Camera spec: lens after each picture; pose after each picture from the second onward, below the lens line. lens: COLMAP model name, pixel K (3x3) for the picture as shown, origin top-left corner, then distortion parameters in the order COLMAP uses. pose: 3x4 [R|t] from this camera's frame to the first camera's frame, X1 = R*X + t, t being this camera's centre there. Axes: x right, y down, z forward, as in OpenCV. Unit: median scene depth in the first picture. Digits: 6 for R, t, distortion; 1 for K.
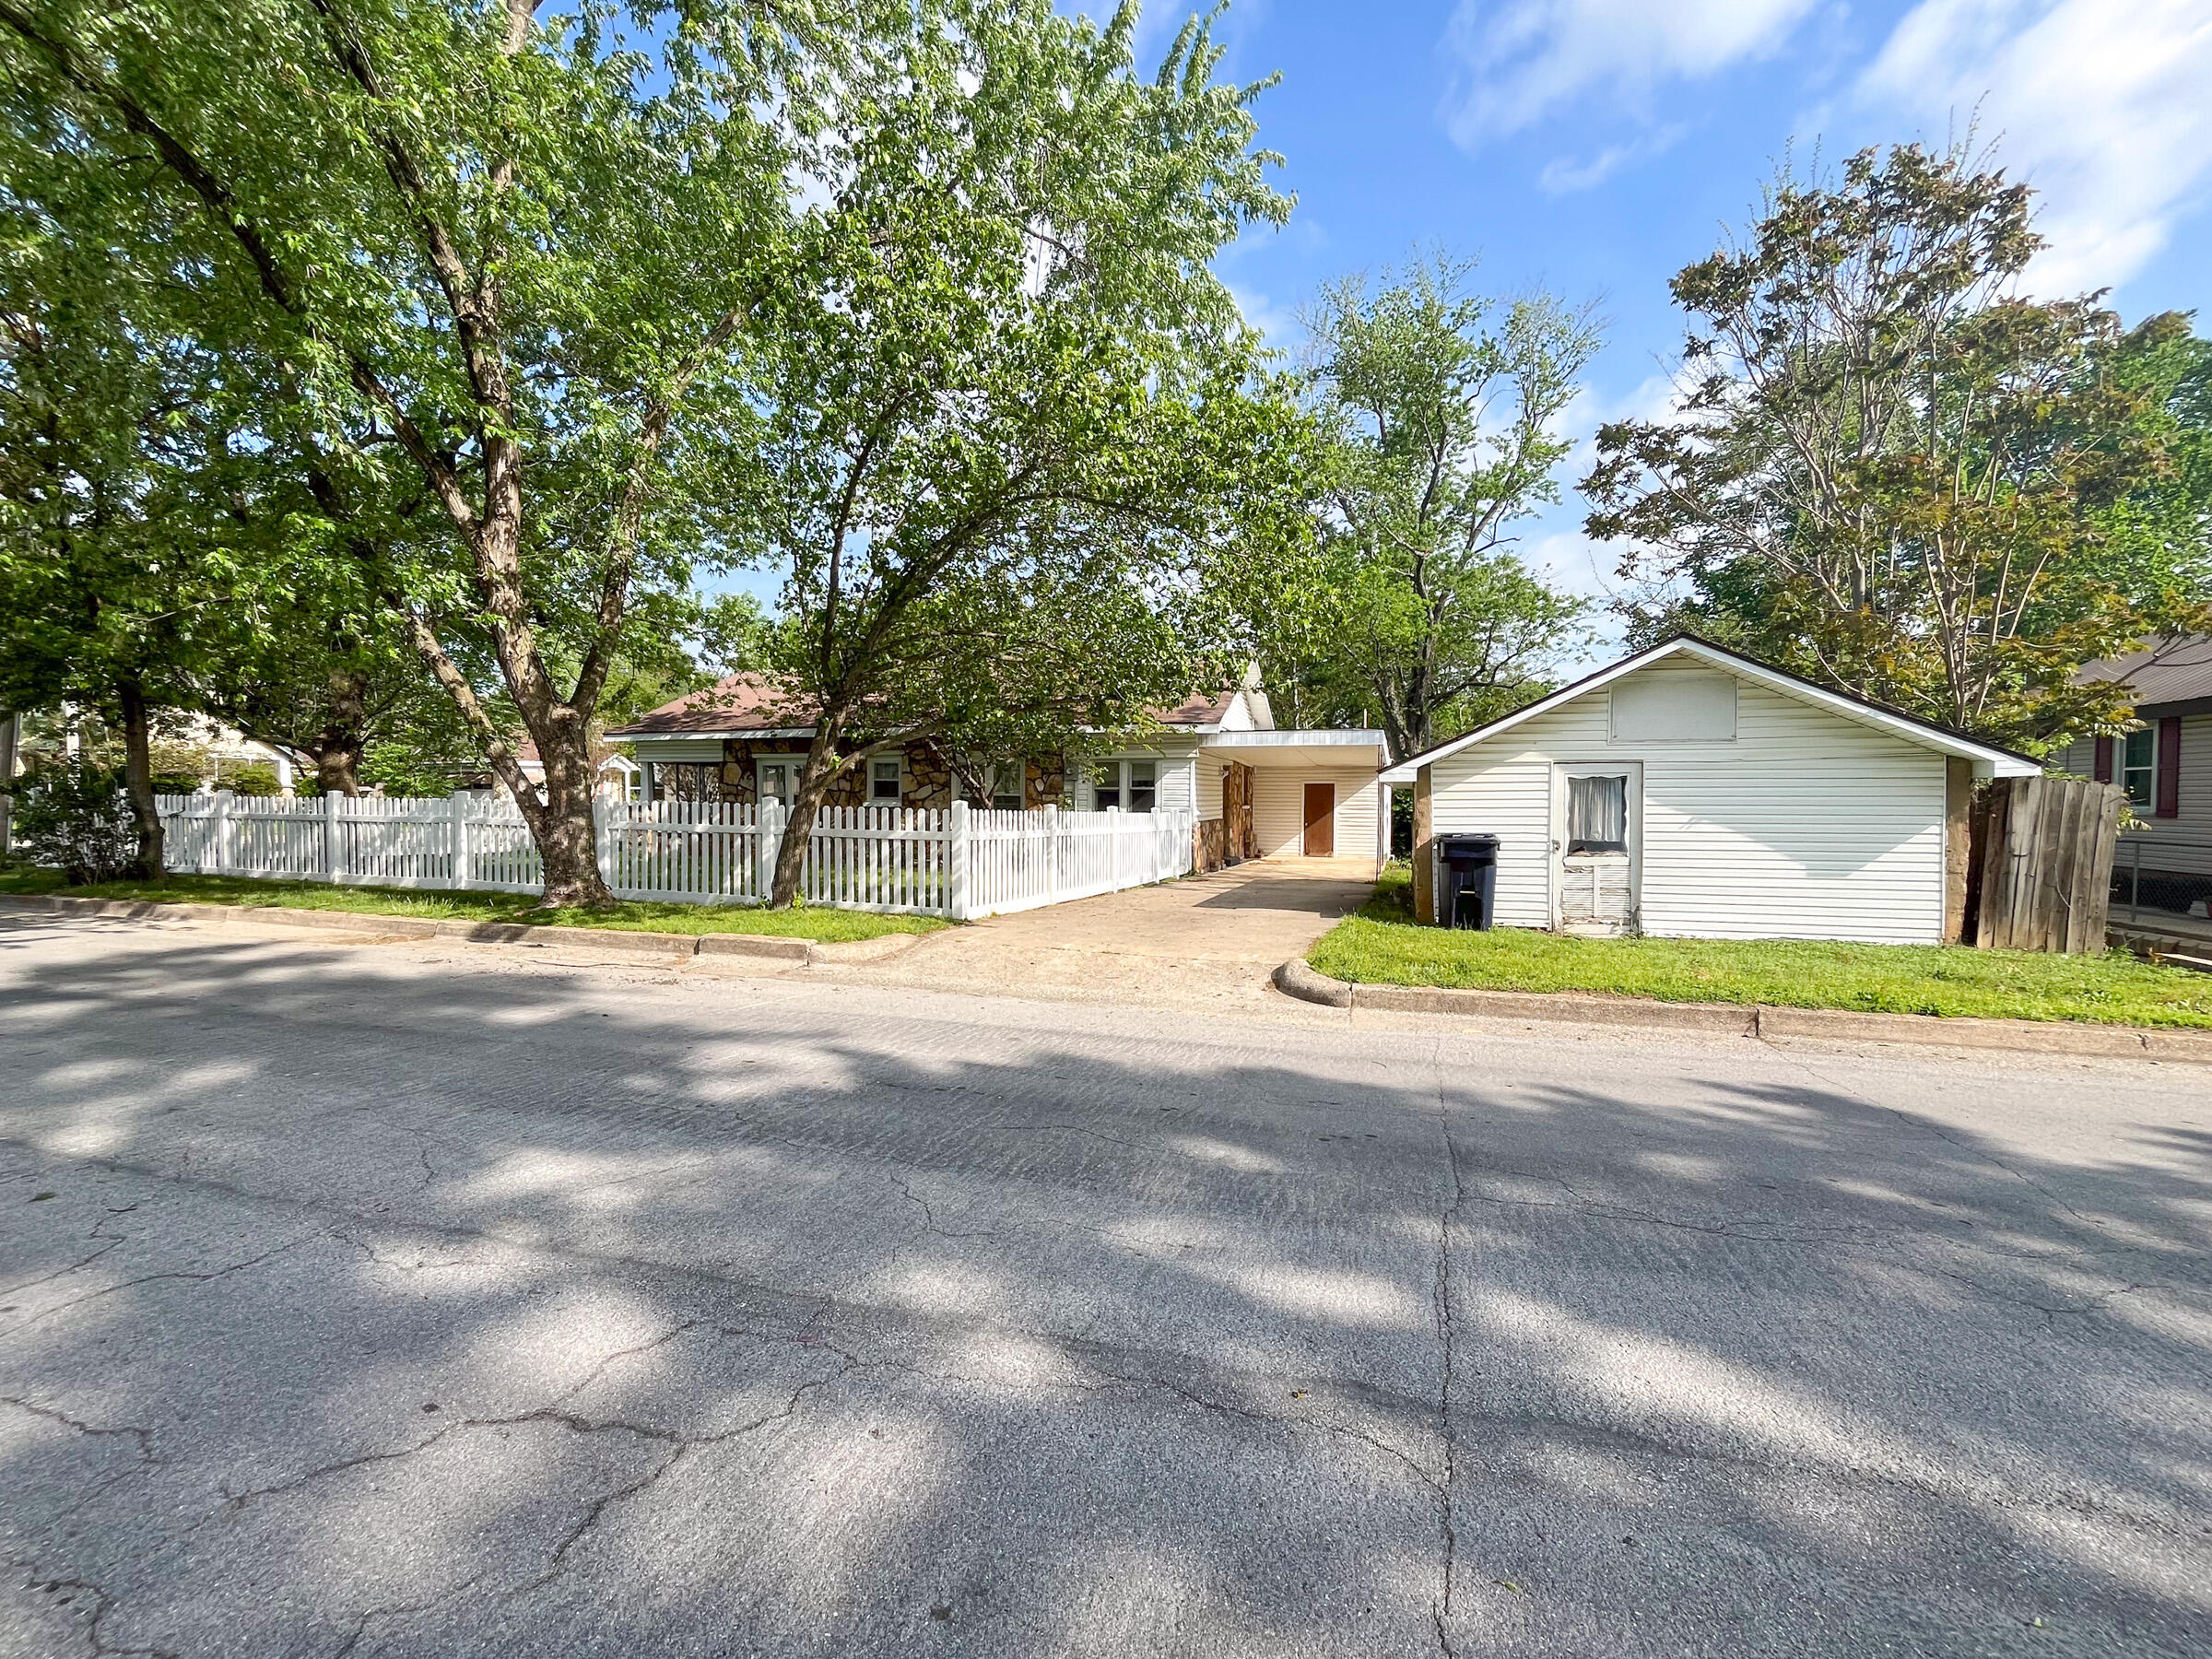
lens RADIAL K [[930.0, 0, 1144.7], [0, 930.0, 848.6], [0, 0, 1]] dist [-0.017208, 0.004376]
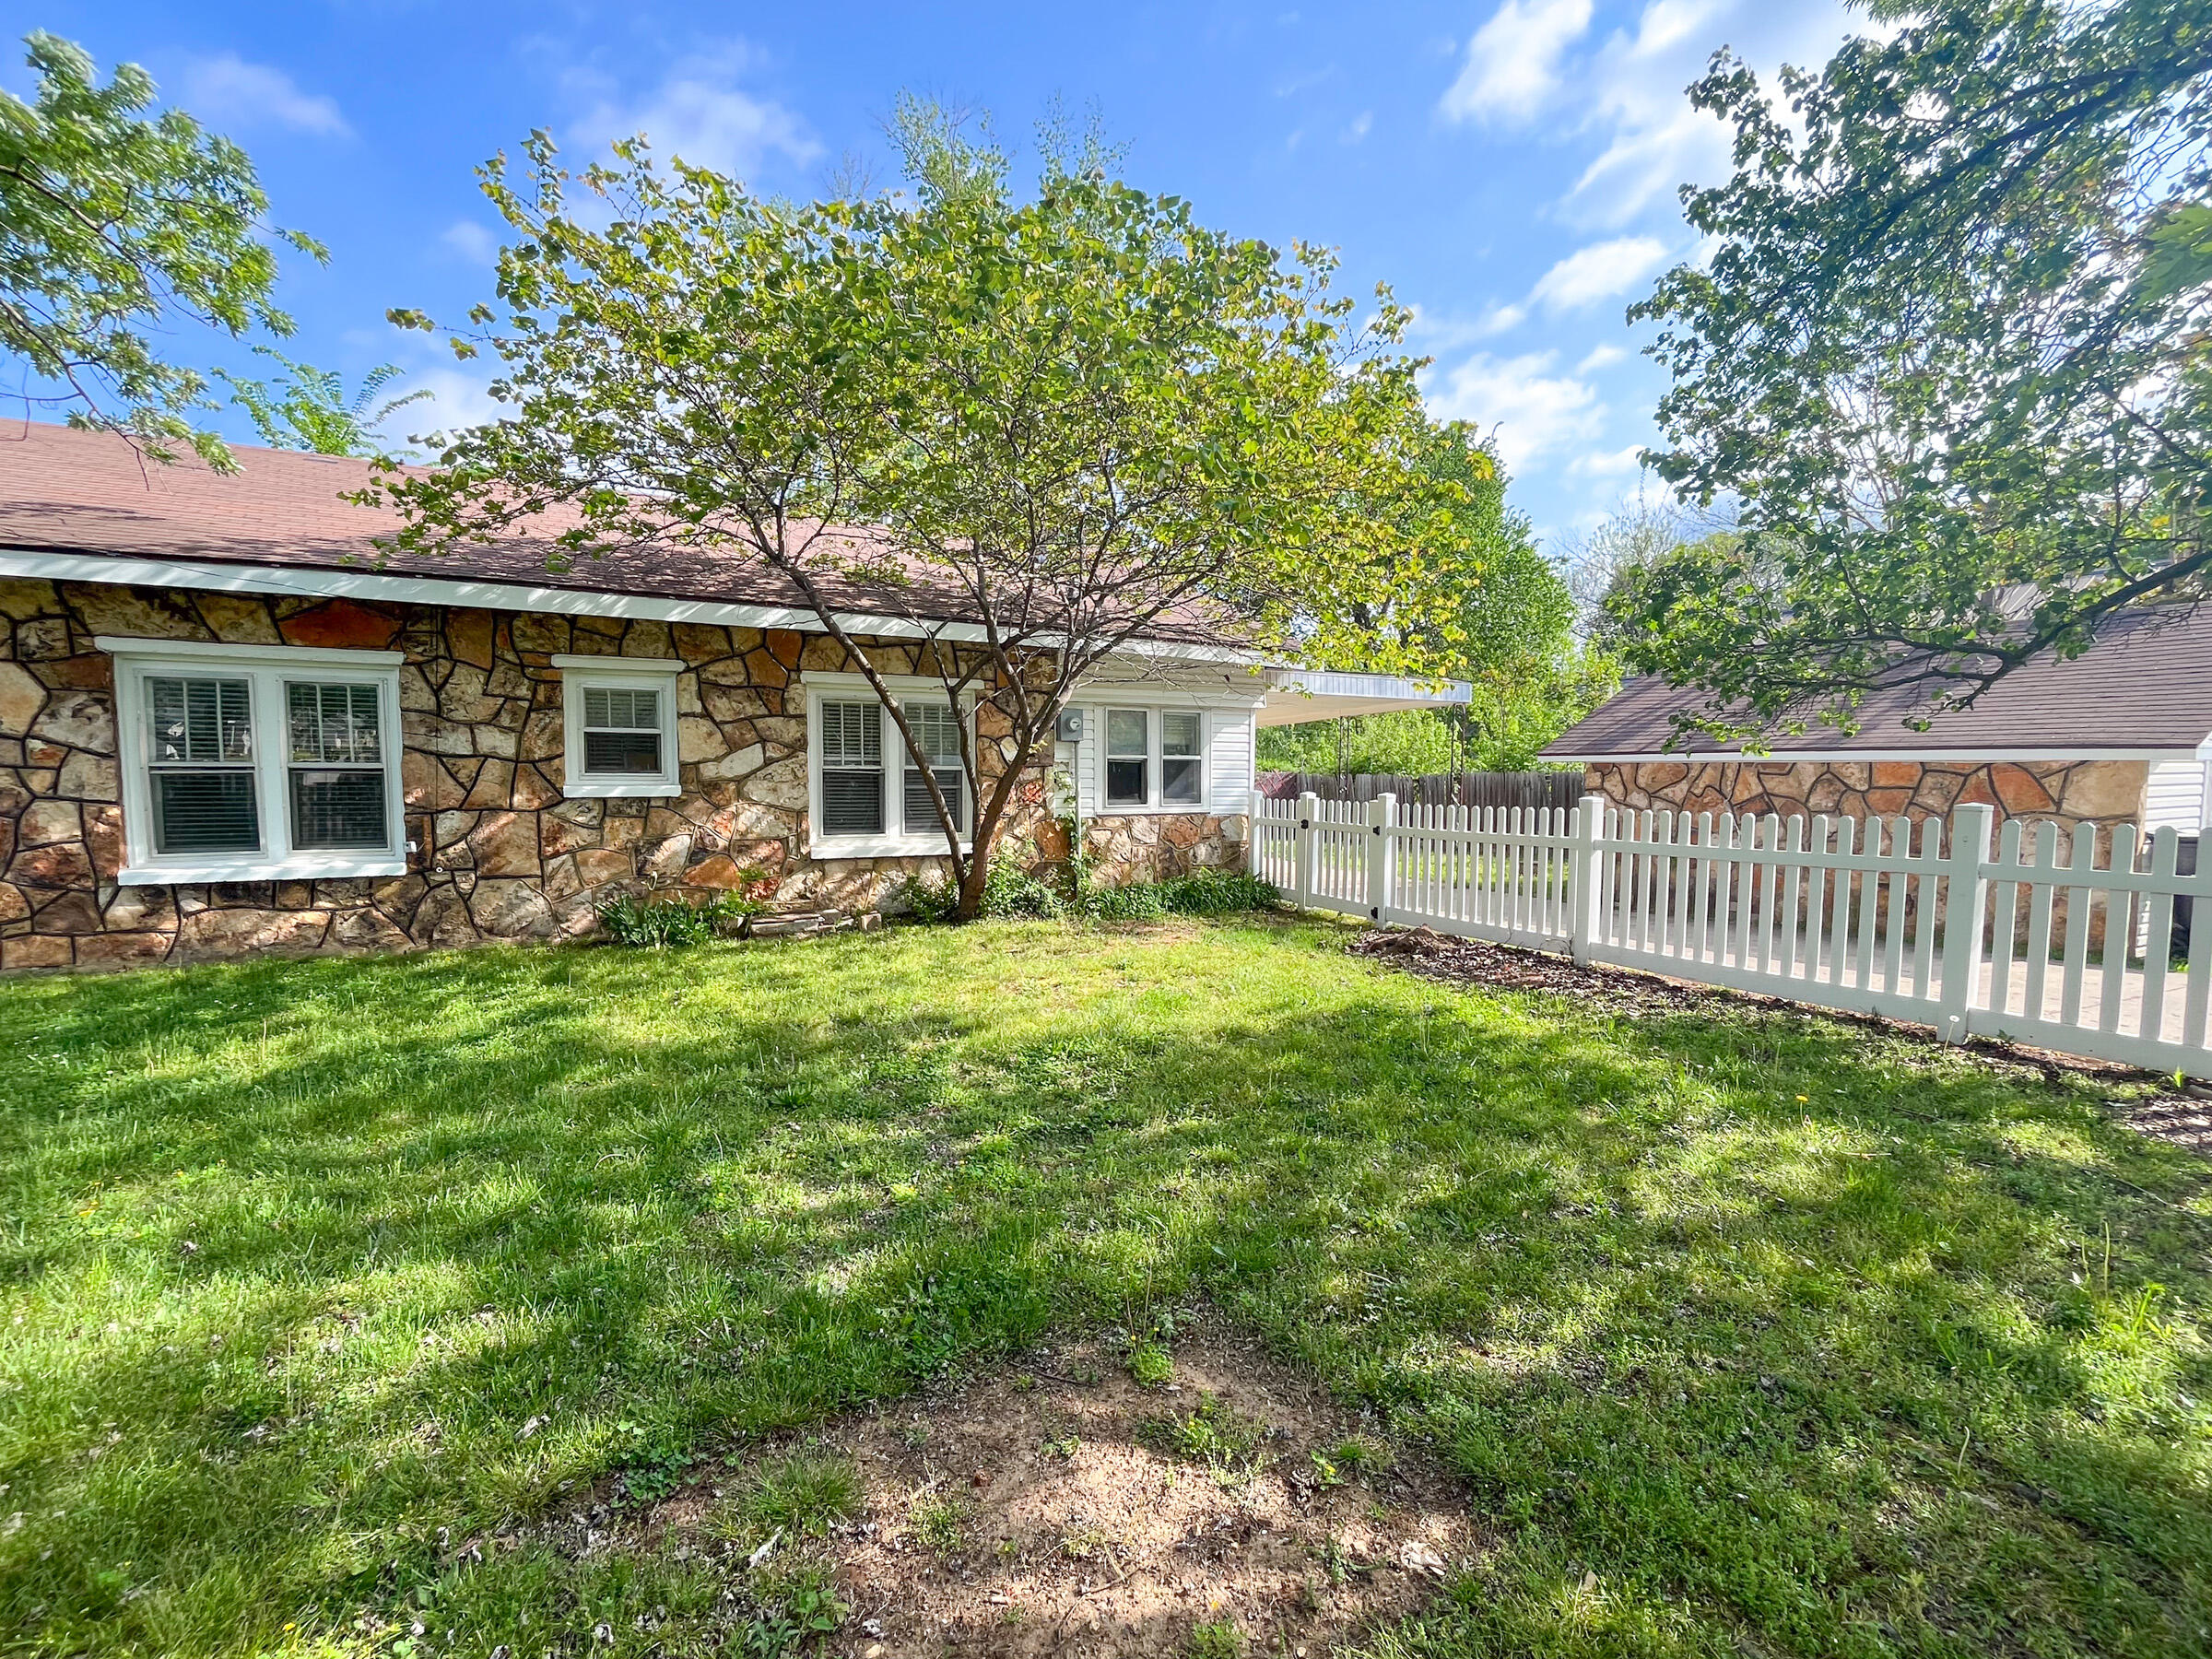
lens RADIAL K [[930.0, 0, 1102.1], [0, 930.0, 821.9], [0, 0, 1]] dist [-0.017208, 0.004376]
pose [[0.741512, -0.037555, 0.669888, -0.859840], [0.032547, 0.999270, 0.019994, -0.076082], [-0.670150, 0.006977, 0.742193, 1.203365]]
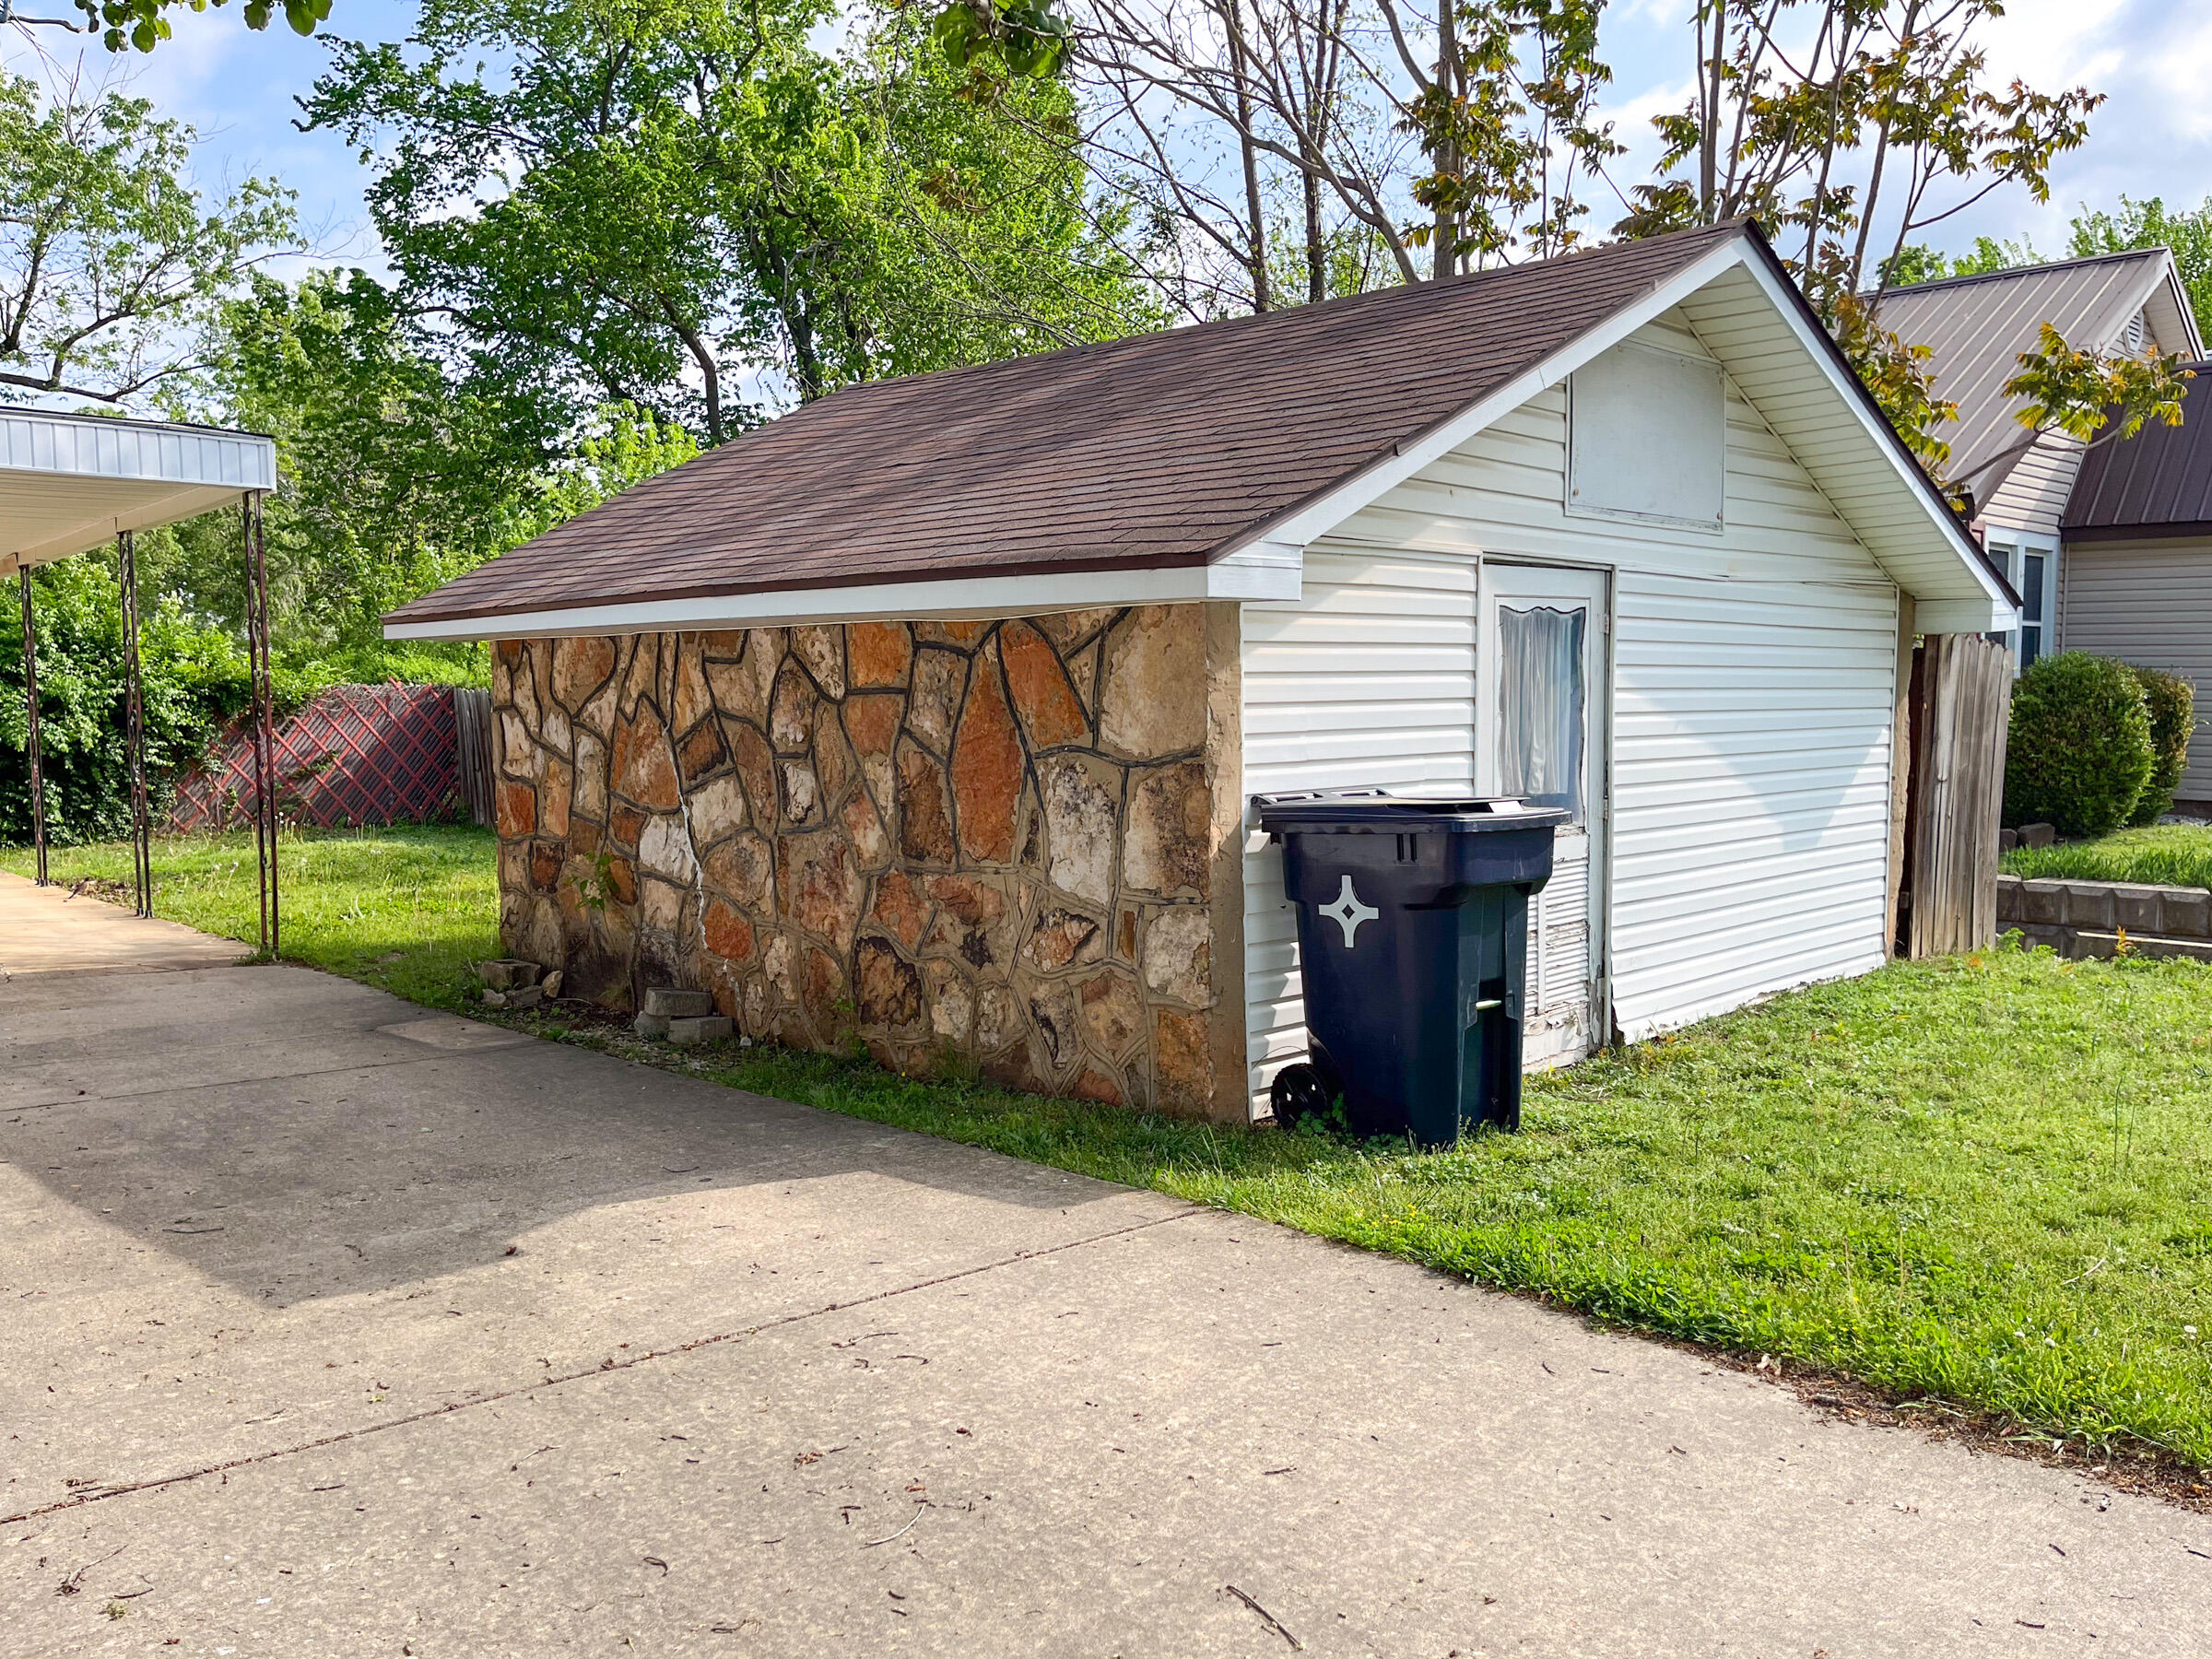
lens RADIAL K [[1768.5, 0, 1106.6], [0, 1768.5, 856.5], [0, 0, 1]] dist [0.018180, -0.027534]
pose [[0.498224, -0.082862, 0.863080, -0.198411], [0.045750, 0.996549, 0.069266, -0.043922], [-0.865840, 0.004976, 0.500296, 0.921093]]
